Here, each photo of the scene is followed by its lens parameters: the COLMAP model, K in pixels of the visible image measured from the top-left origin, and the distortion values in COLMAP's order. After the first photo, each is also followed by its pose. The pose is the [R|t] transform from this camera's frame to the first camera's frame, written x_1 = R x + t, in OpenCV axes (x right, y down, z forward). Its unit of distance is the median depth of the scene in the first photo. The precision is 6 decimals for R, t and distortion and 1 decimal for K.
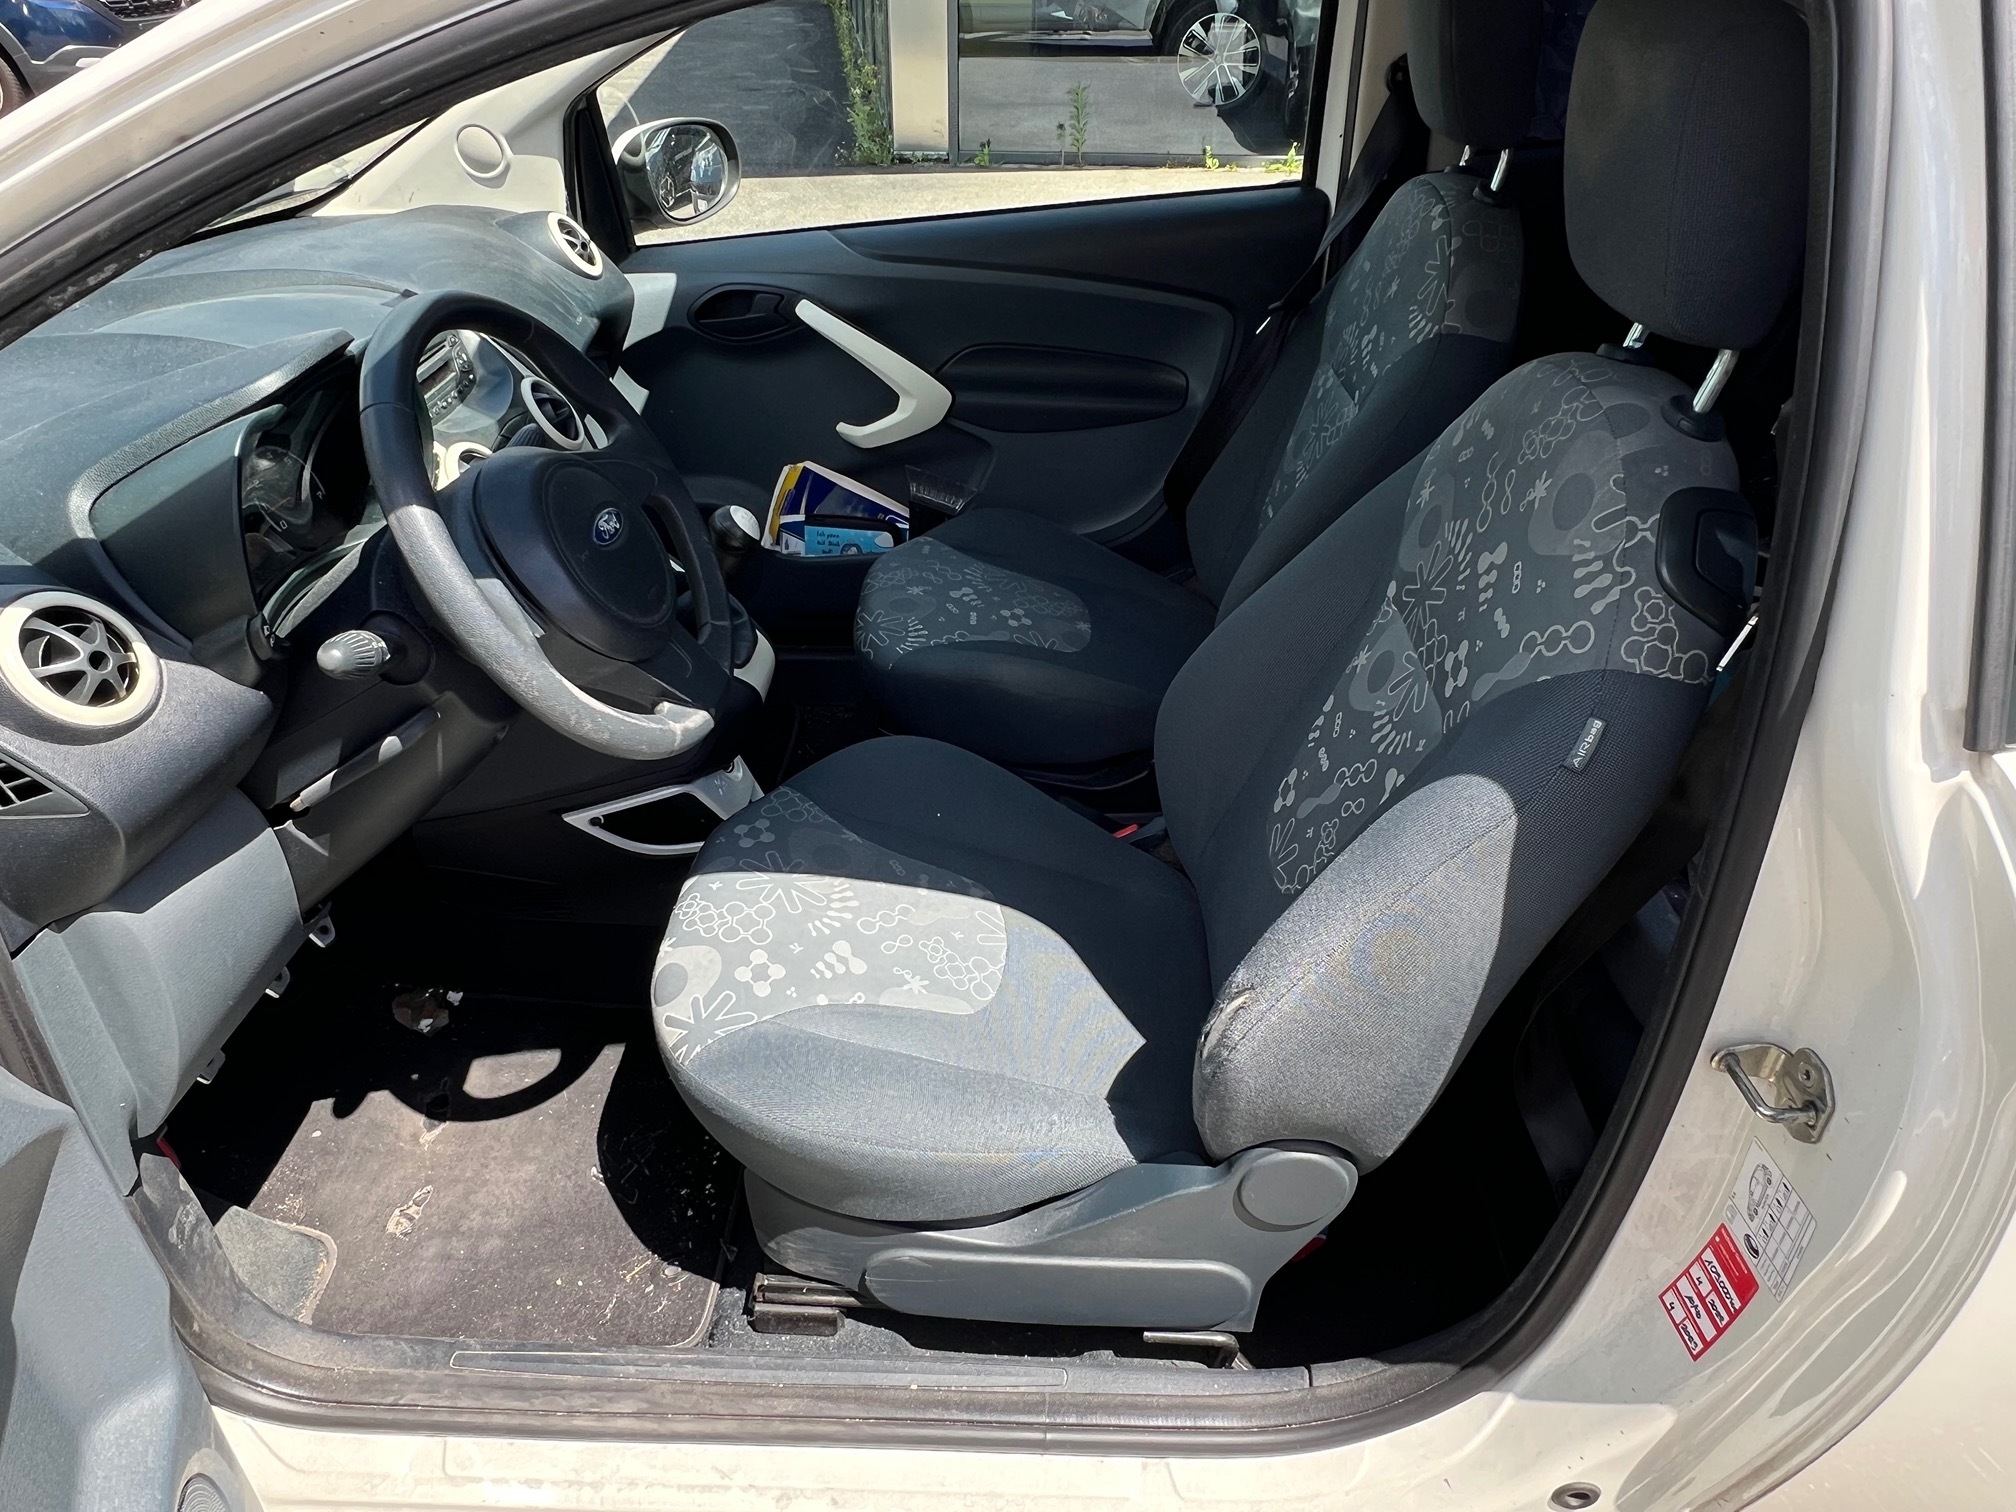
lens RADIAL K [[1354.8, 0, 1008.0], [0, 1354.8, 756.0], [0, 0, 1]] dist [-0.003877, -0.000574]
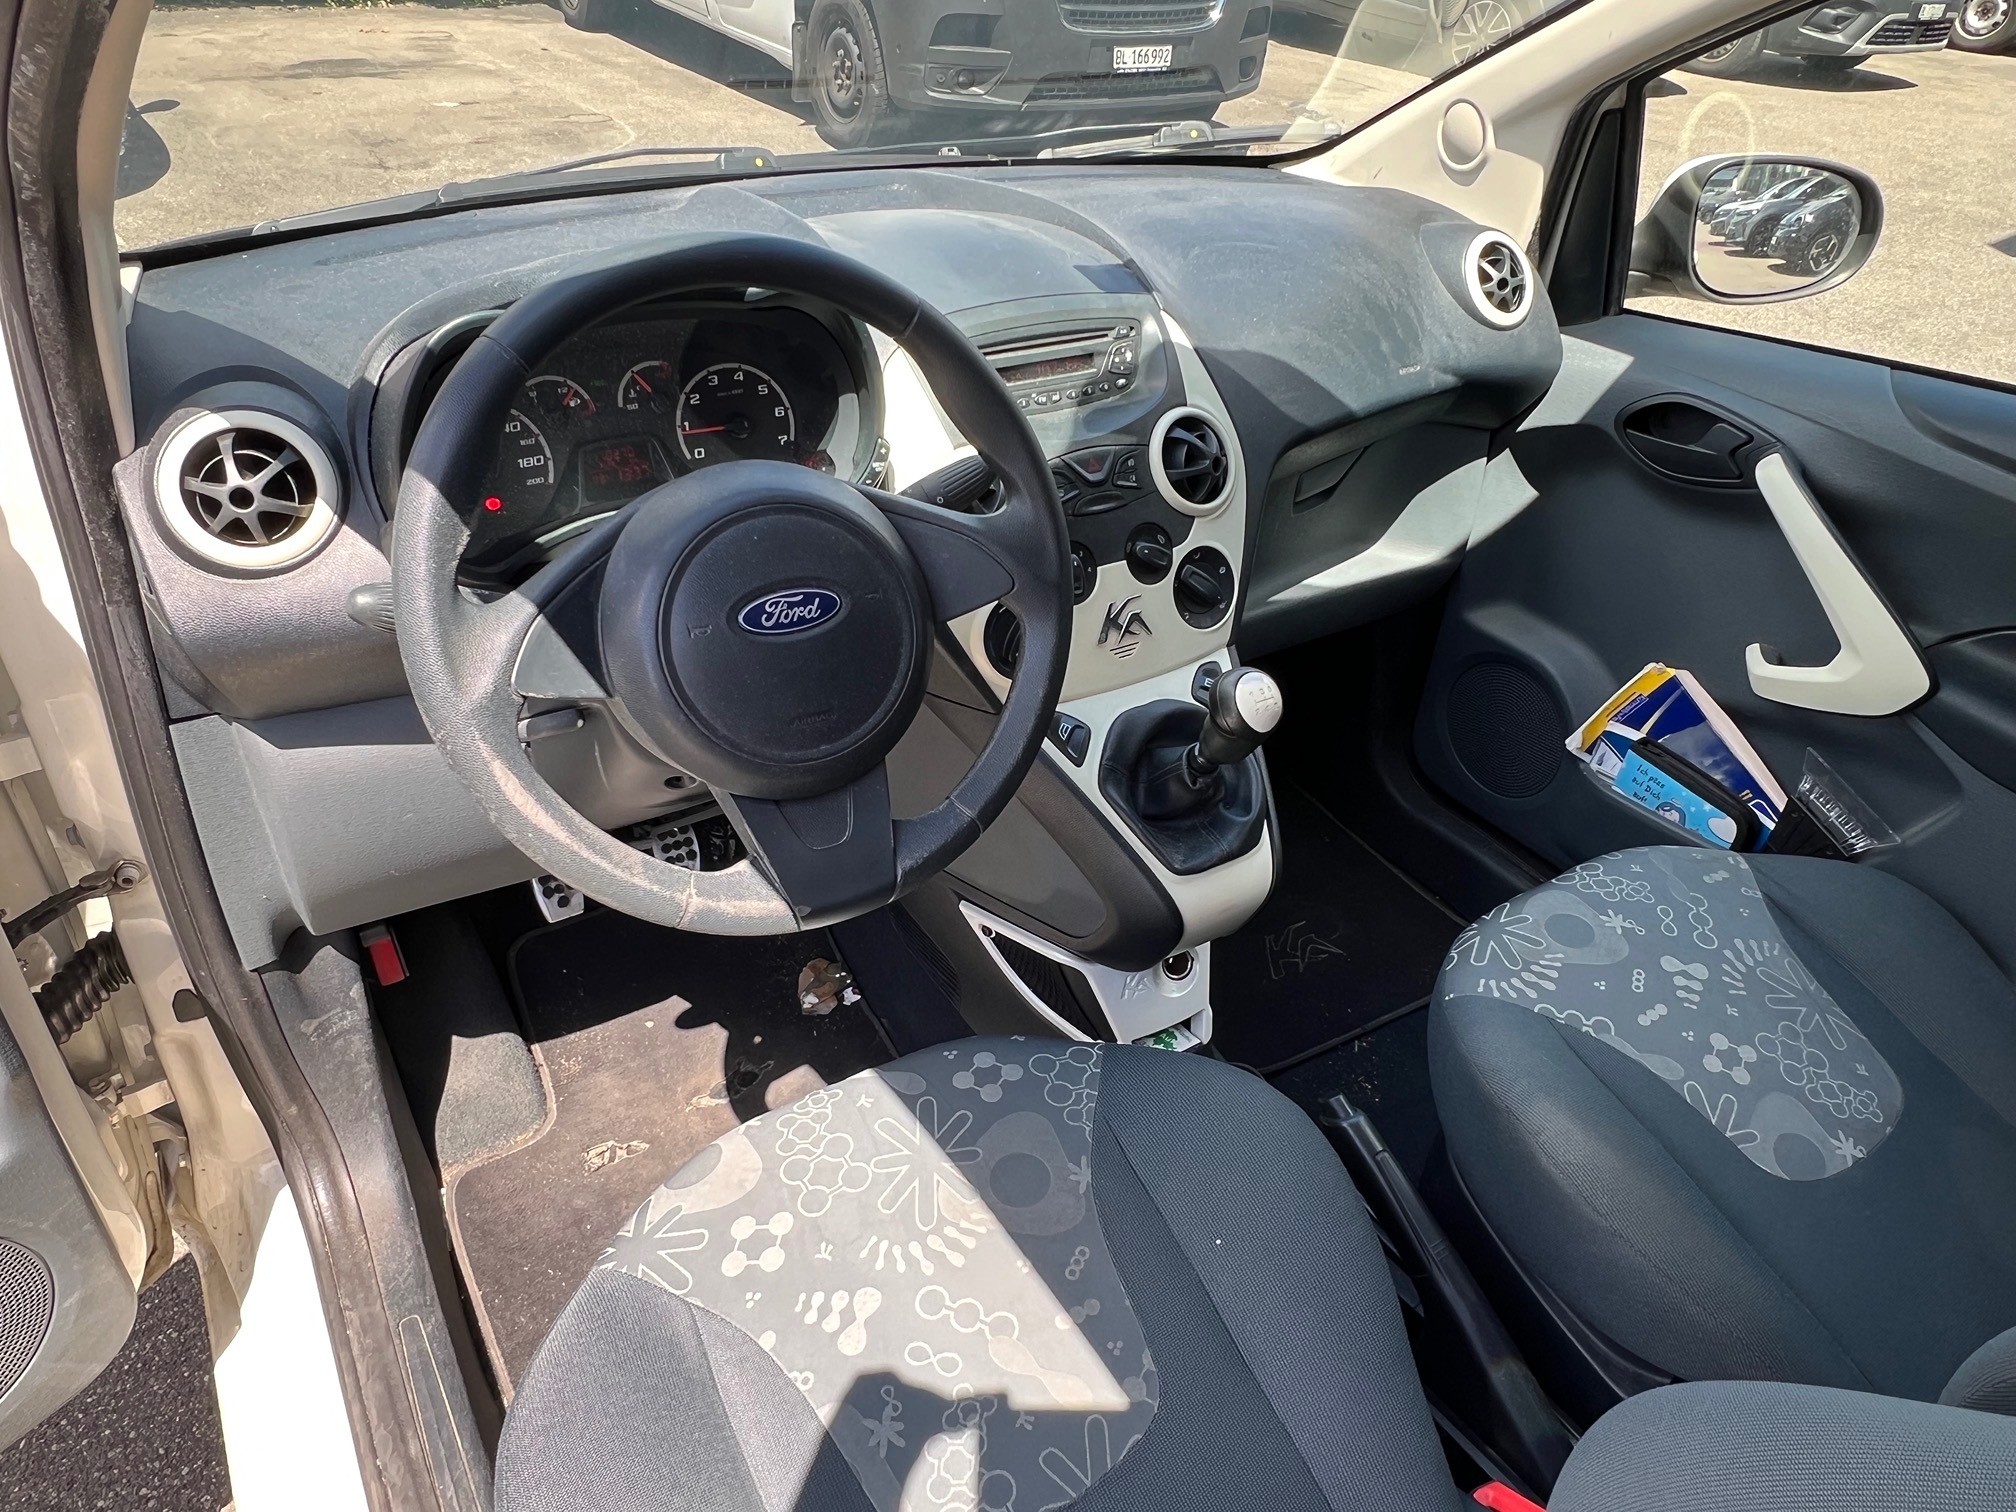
lens RADIAL K [[1354.8, 0, 1008.0], [0, 1354.8, 756.0], [0, 0, 1]] dist [-0.003877, -0.000574]
pose [[0.552029, 0.495934, -0.670309, 0.160964], [-0.495868, 0.841551, 0.214260, -0.183379], [0.670358, 0.214107, 0.710478, 0.347552]]
